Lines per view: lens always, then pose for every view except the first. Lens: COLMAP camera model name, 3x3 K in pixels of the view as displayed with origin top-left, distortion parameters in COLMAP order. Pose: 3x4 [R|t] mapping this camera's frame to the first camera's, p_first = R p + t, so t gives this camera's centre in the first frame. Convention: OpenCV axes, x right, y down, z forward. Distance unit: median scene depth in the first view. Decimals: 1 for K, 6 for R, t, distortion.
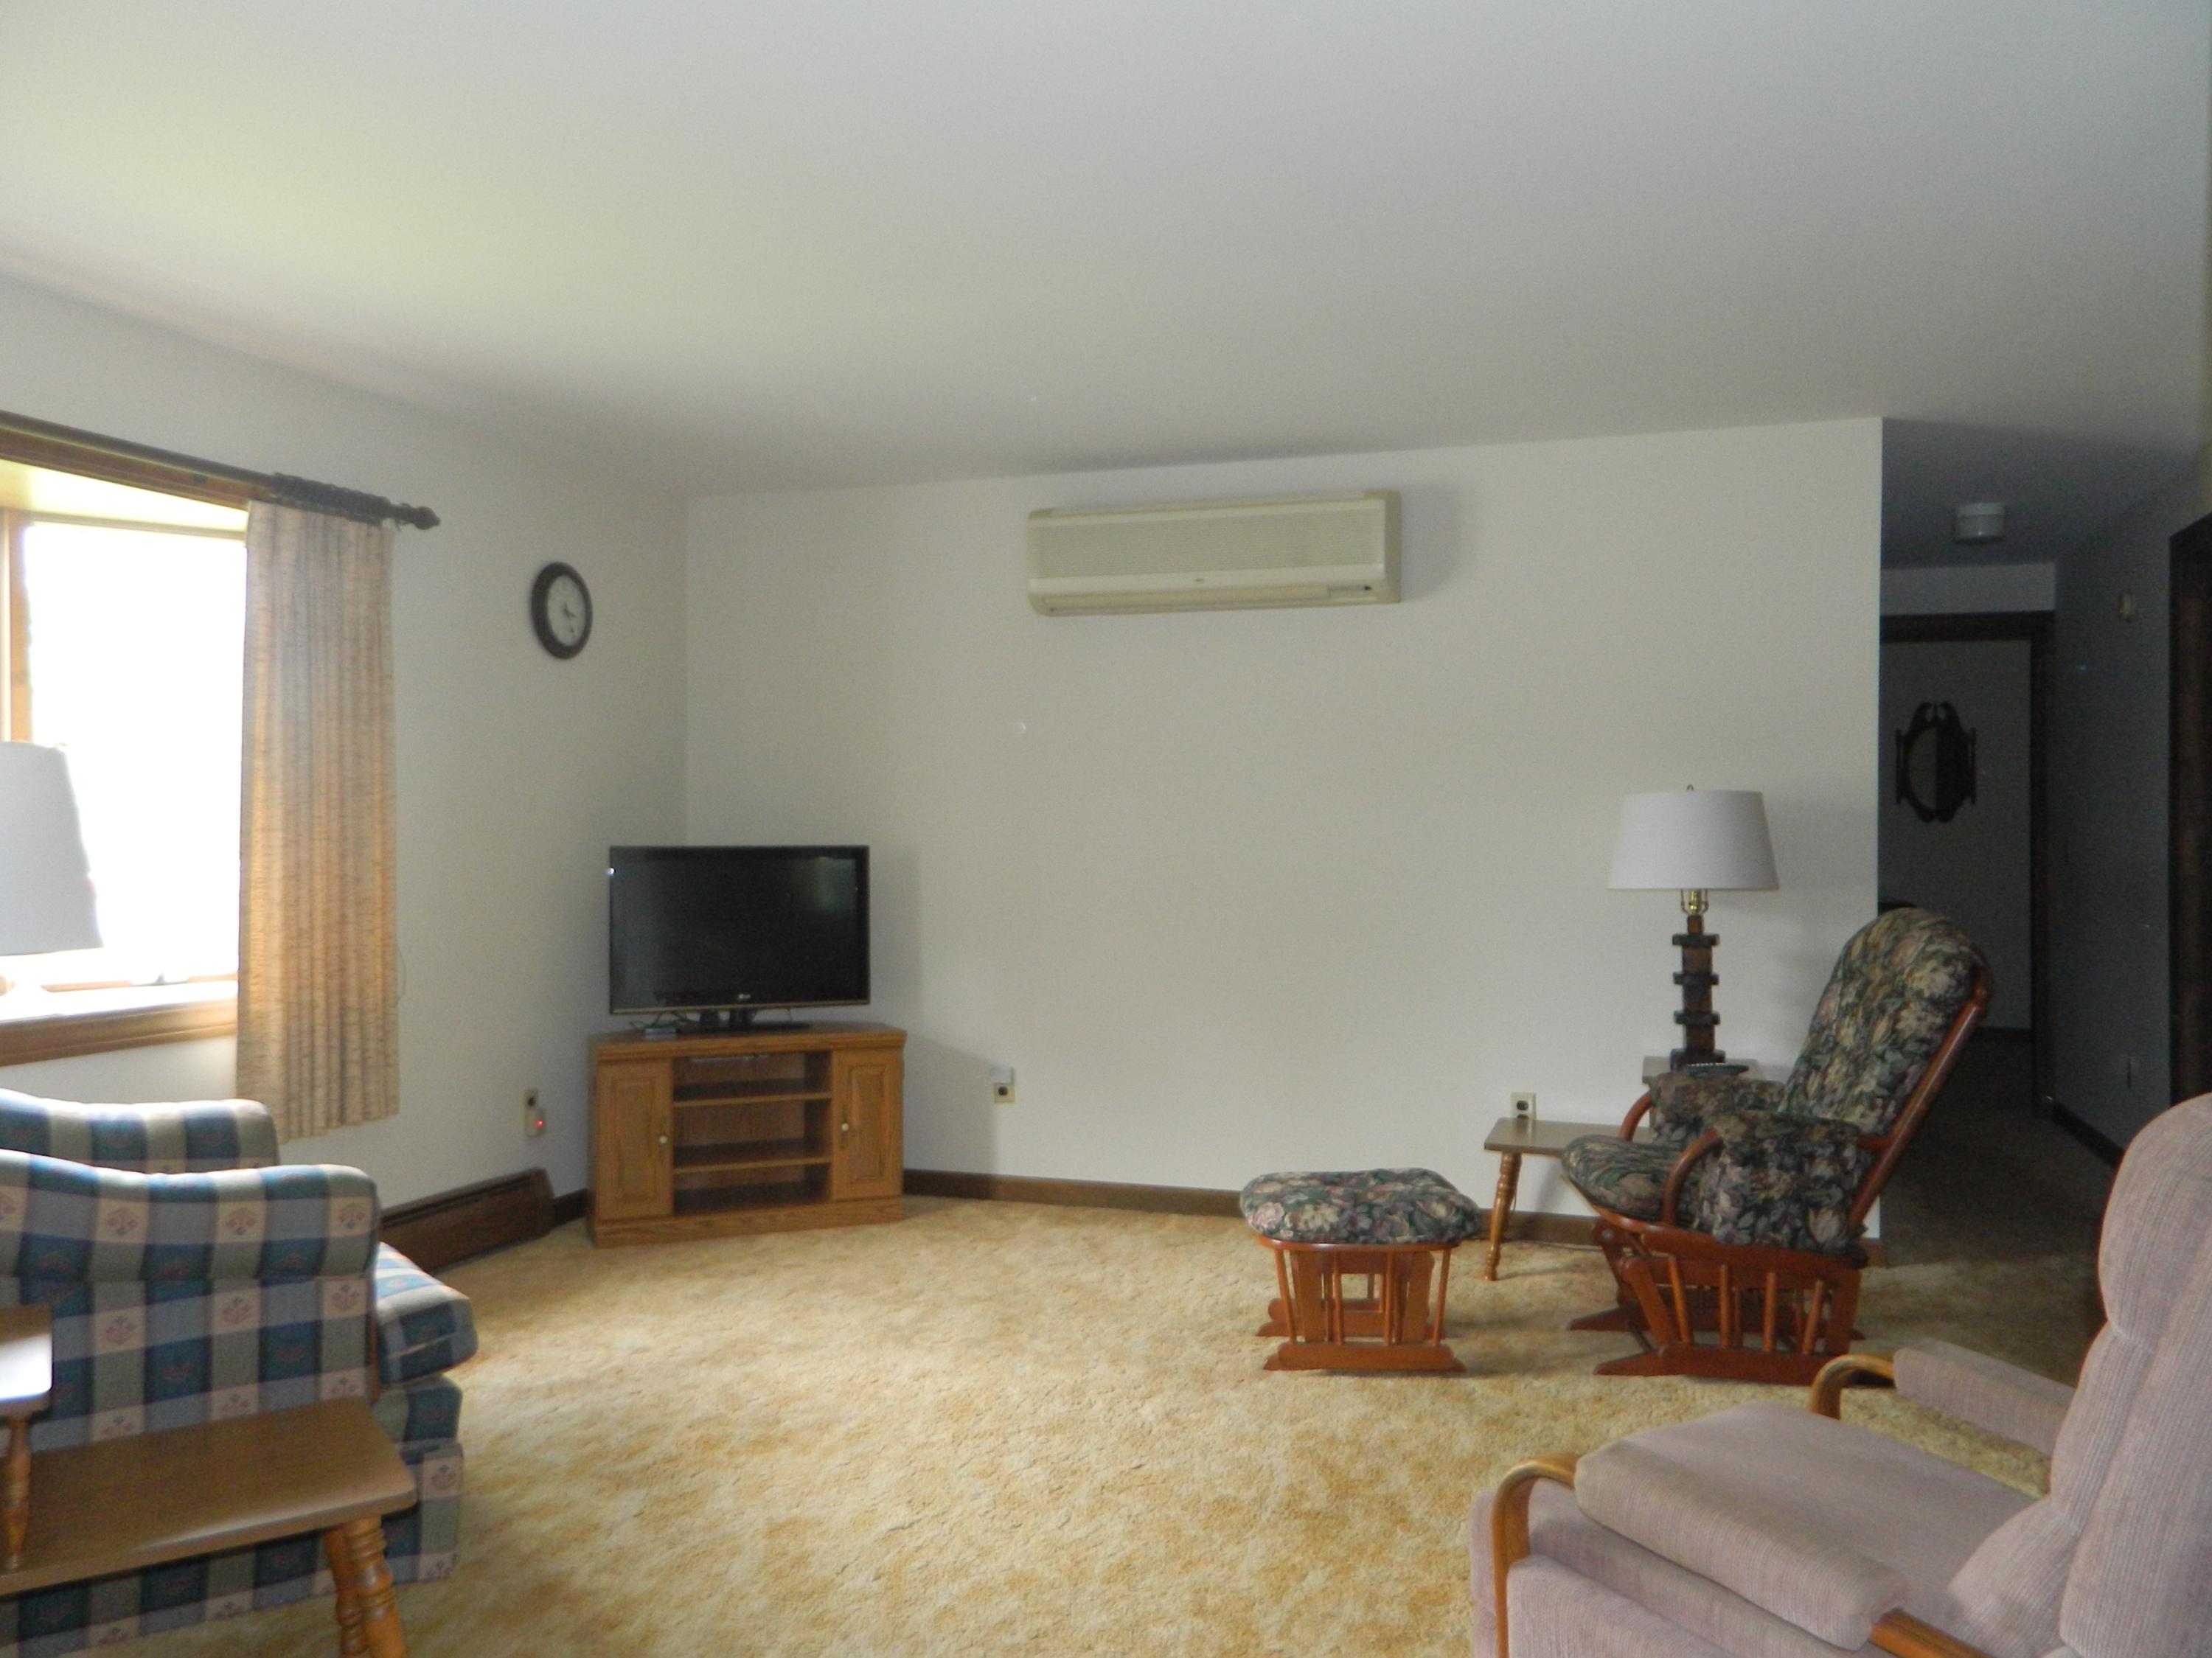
lens RADIAL K [[1694.2, 0, 1109.3], [0, 1694.2, 813.0], [0, 0, 1]] dist [0.017984, -0.007387]
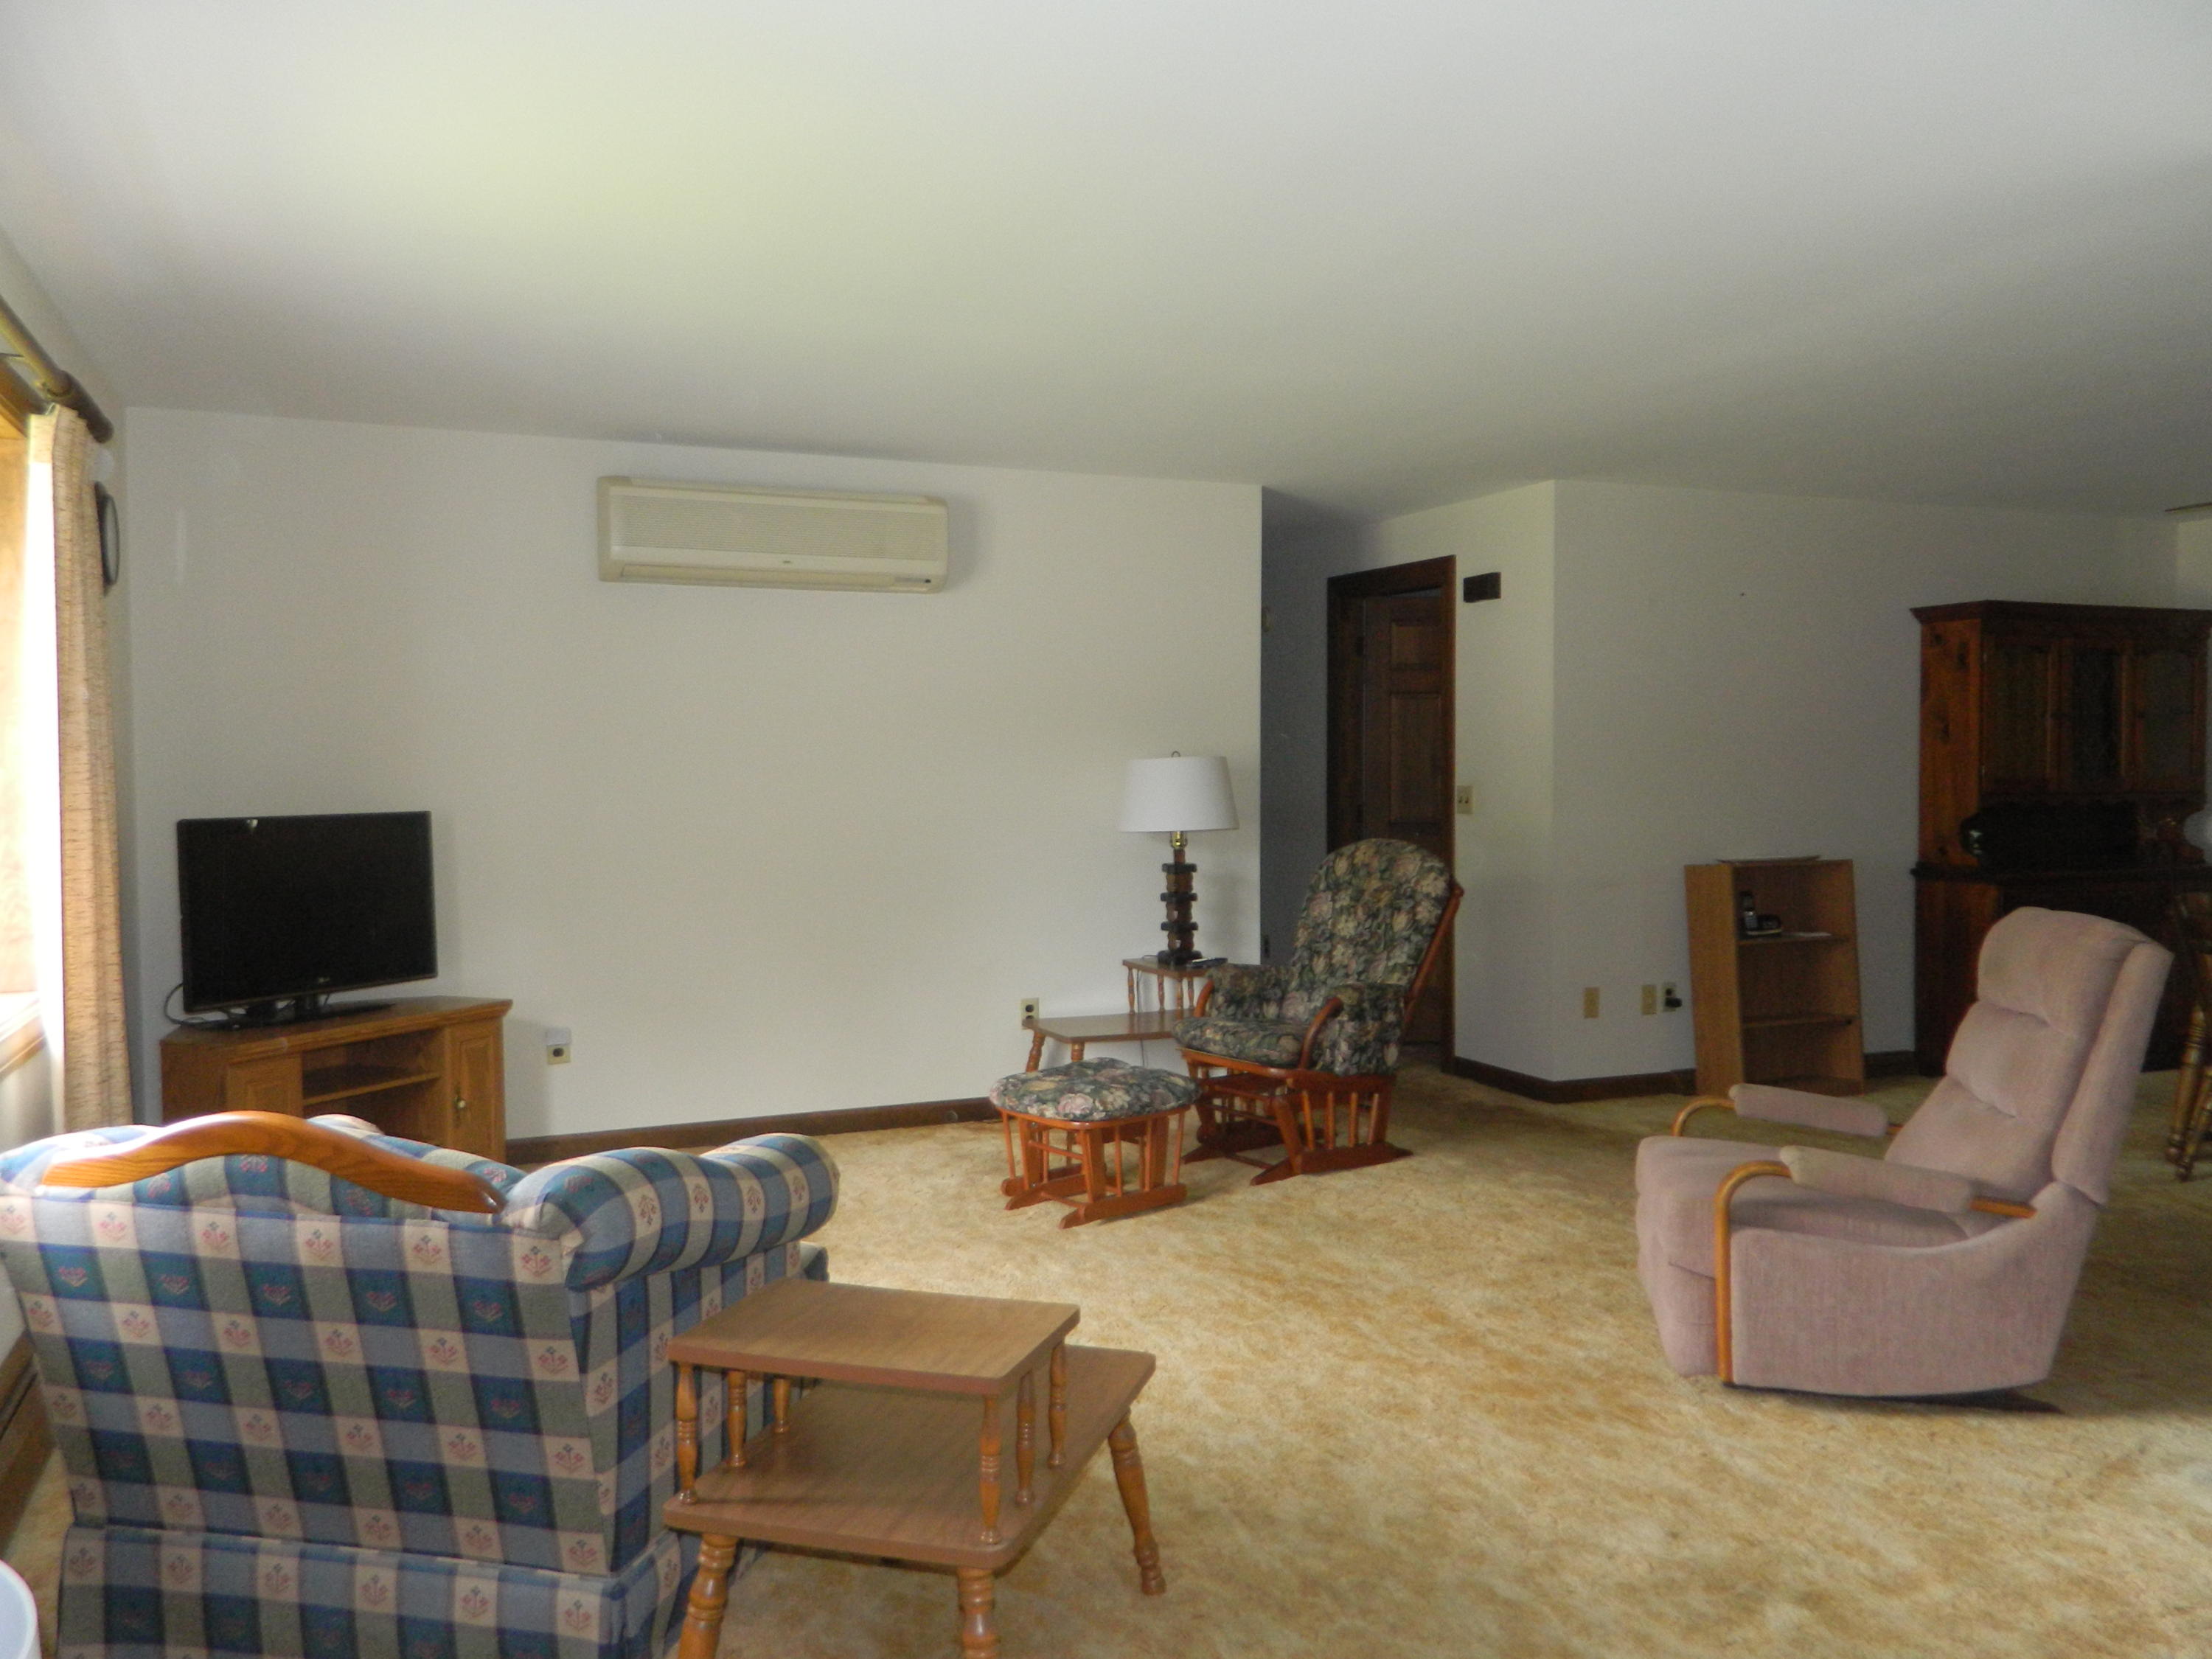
lens RADIAL K [[1624.8, 0, 1106.0], [0, 1624.8, 829.5], [0, 0, 1]] dist [0.020430, -0.003152]
pose [[0.761293, -0.031046, 0.647664, -0.617167], [0.000928, 0.998904, 0.046791, -0.018114], [-0.648407, -0.035021, 0.760488, 0.082037]]
